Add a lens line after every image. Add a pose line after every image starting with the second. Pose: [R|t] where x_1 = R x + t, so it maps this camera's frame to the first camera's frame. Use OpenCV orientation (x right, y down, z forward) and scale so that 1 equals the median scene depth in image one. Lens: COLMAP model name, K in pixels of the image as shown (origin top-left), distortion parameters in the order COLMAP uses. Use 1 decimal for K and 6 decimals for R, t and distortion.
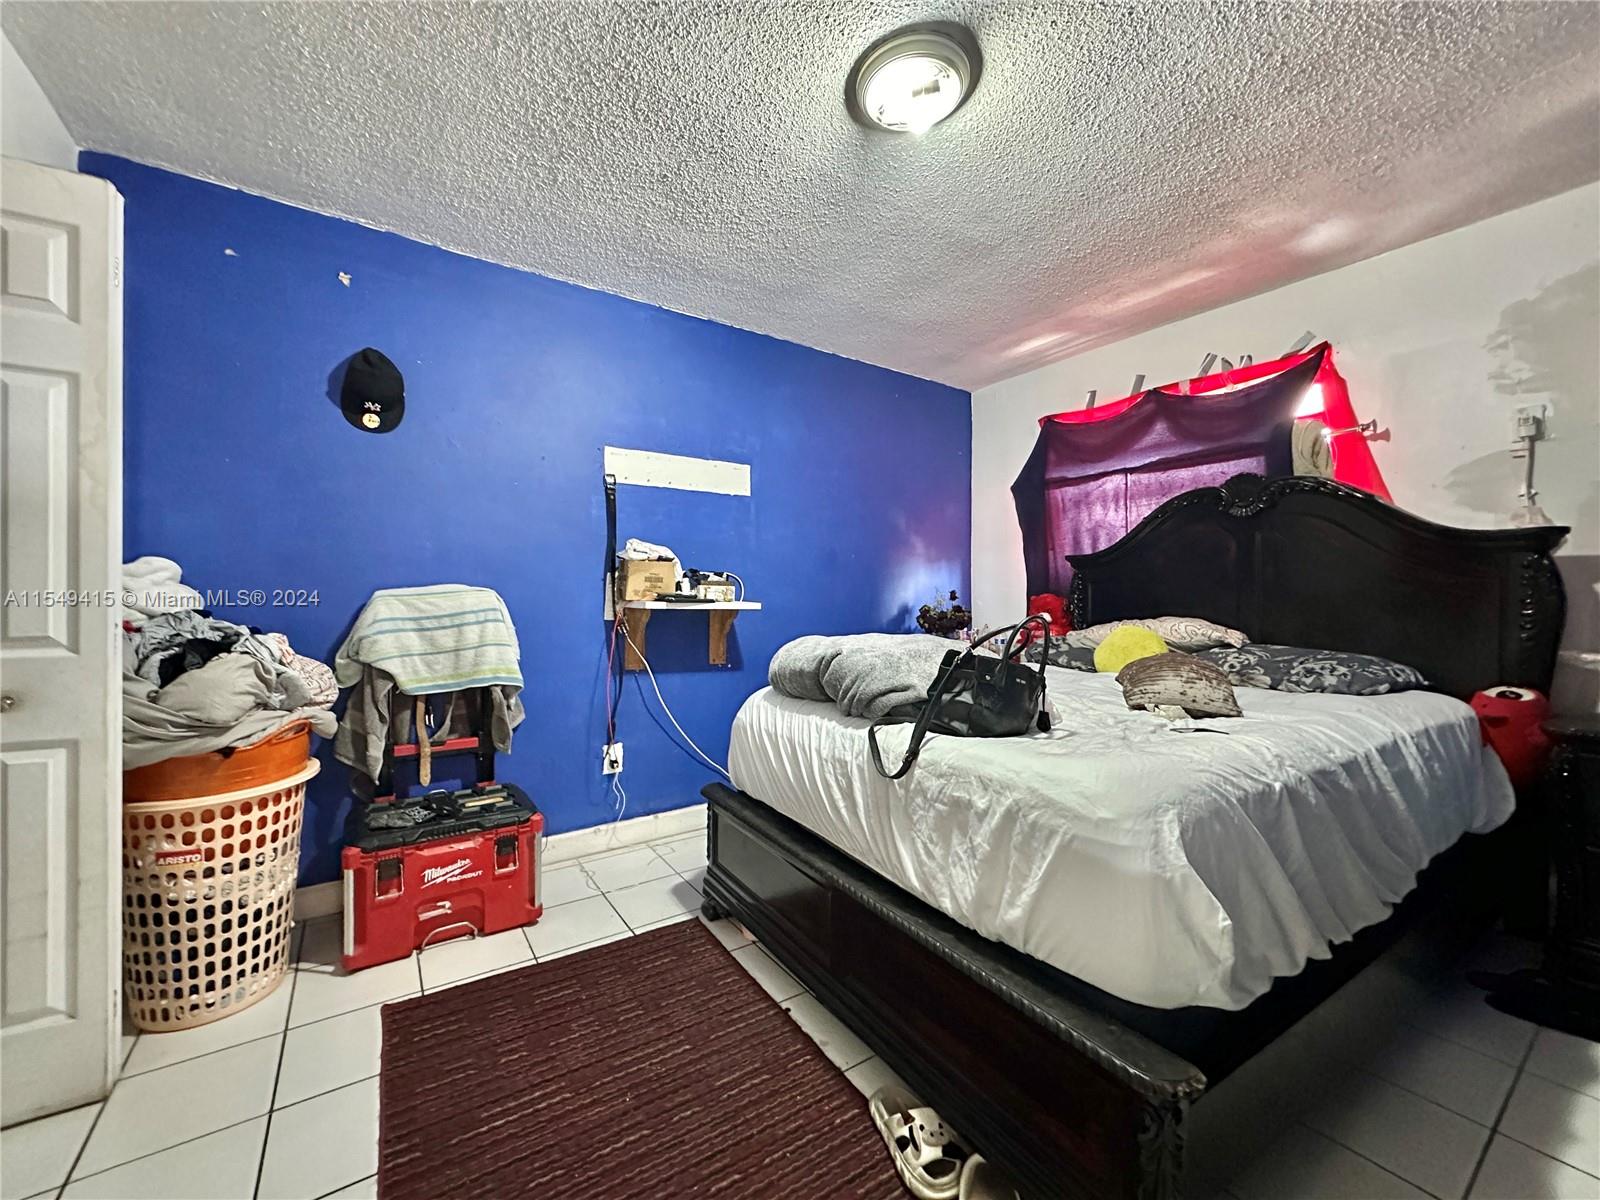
lens RADIAL K [[642.4, 0, 795.9], [0, 642.4, 594.2], [0, 0, 1]] dist [-0.000137, -0.000425]
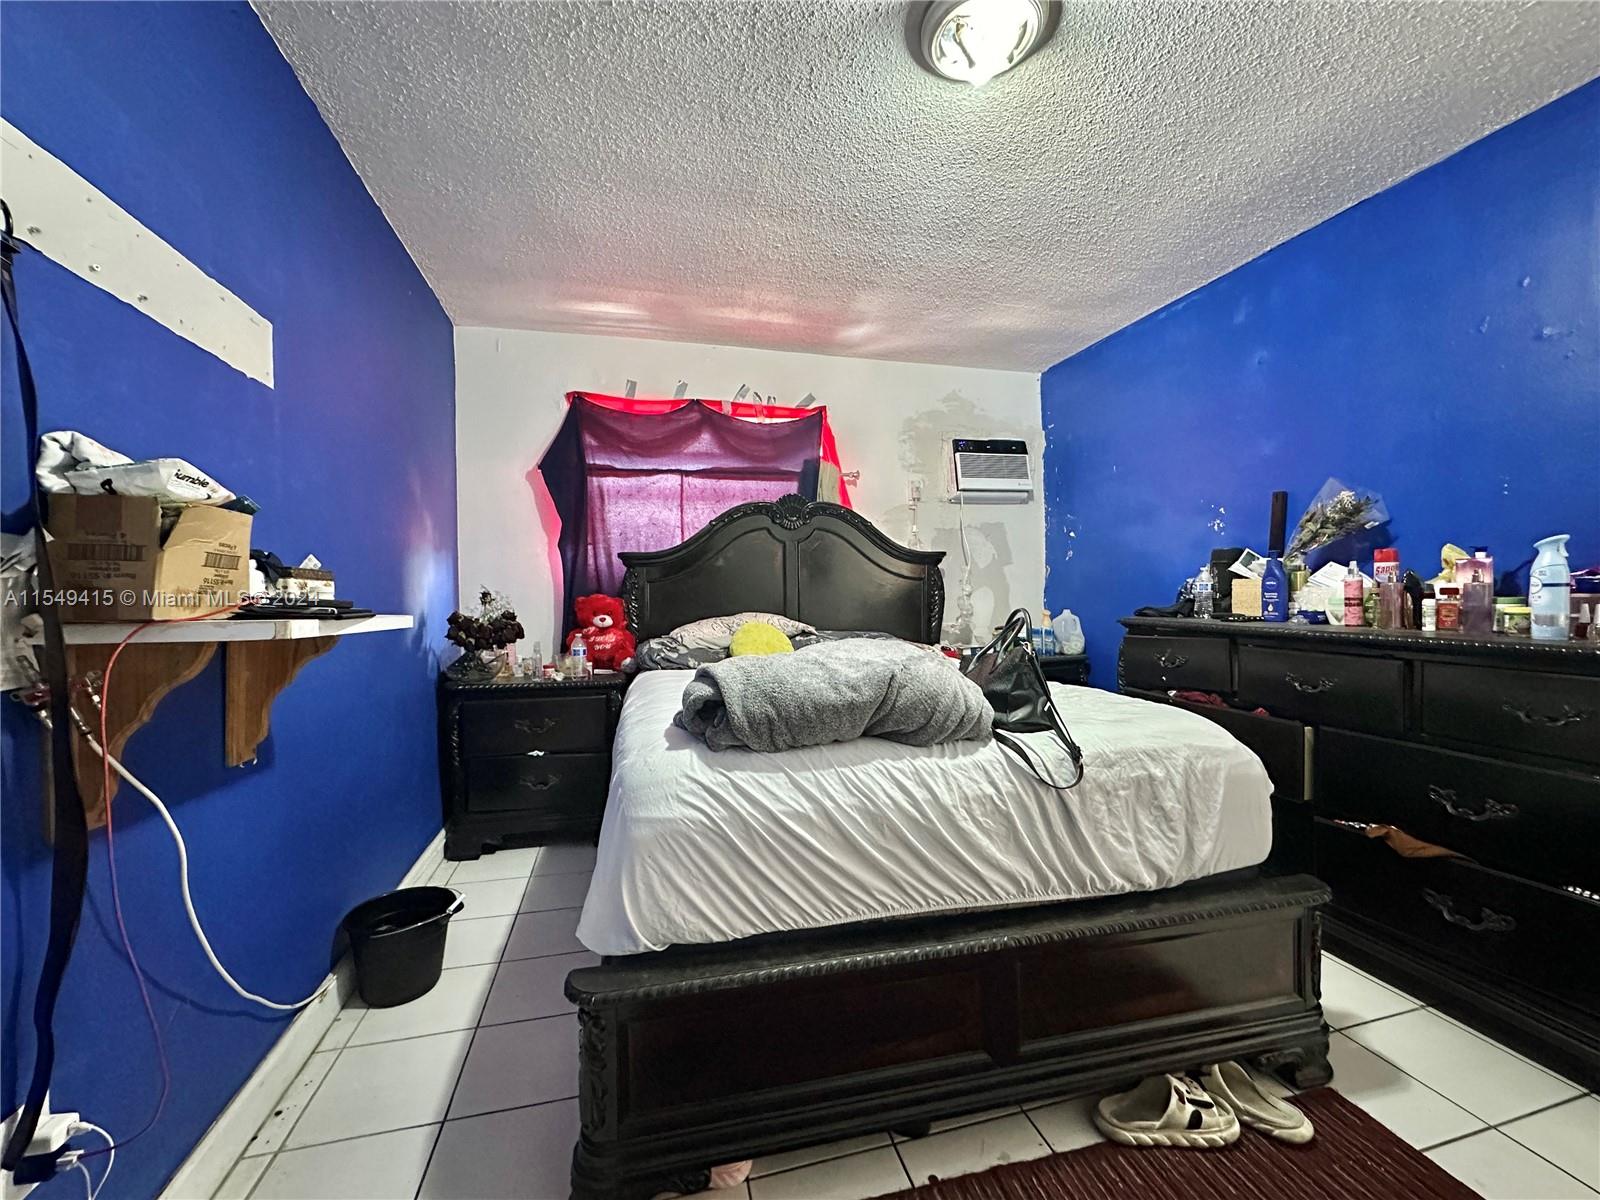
lens RADIAL K [[642.4, 0, 805.1], [0, 642.4, 597.3], [0, 0, 1]] dist [-0.000137, -0.000425]
pose [[0.330472, -0.013807, 0.943715, -0.522186], [0.014665, 0.999847, 0.009493, -0.000865], [-0.943702, 0.010702, 0.330624, 0.648910]]
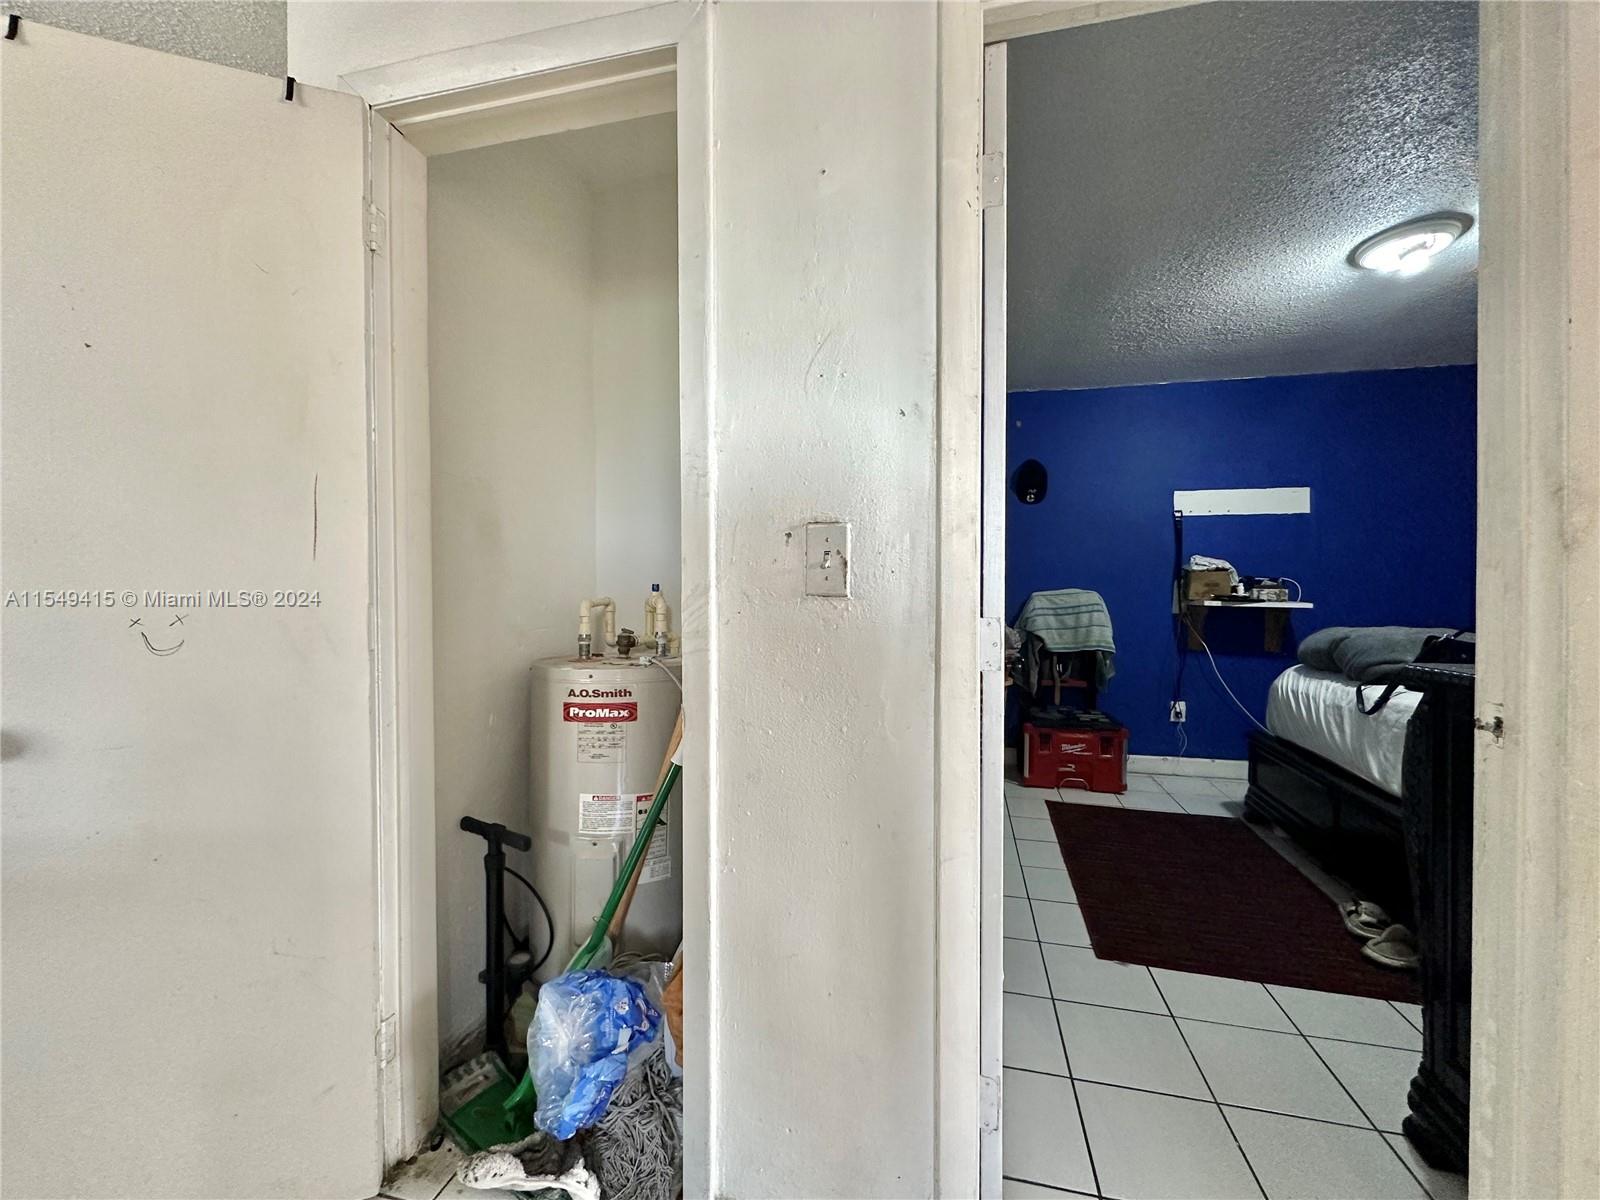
lens RADIAL K [[642.4, 0, 807.4], [0, 642.4, 598.6], [0, 0, 1]] dist [-0.000137, -0.000425]
pose [[0.680910, 0.008930, -0.732313, 0.224697], [-0.004785, 0.999959, 0.007745, 0.000242], [0.732352, -0.001769, 0.680924, -0.653329]]
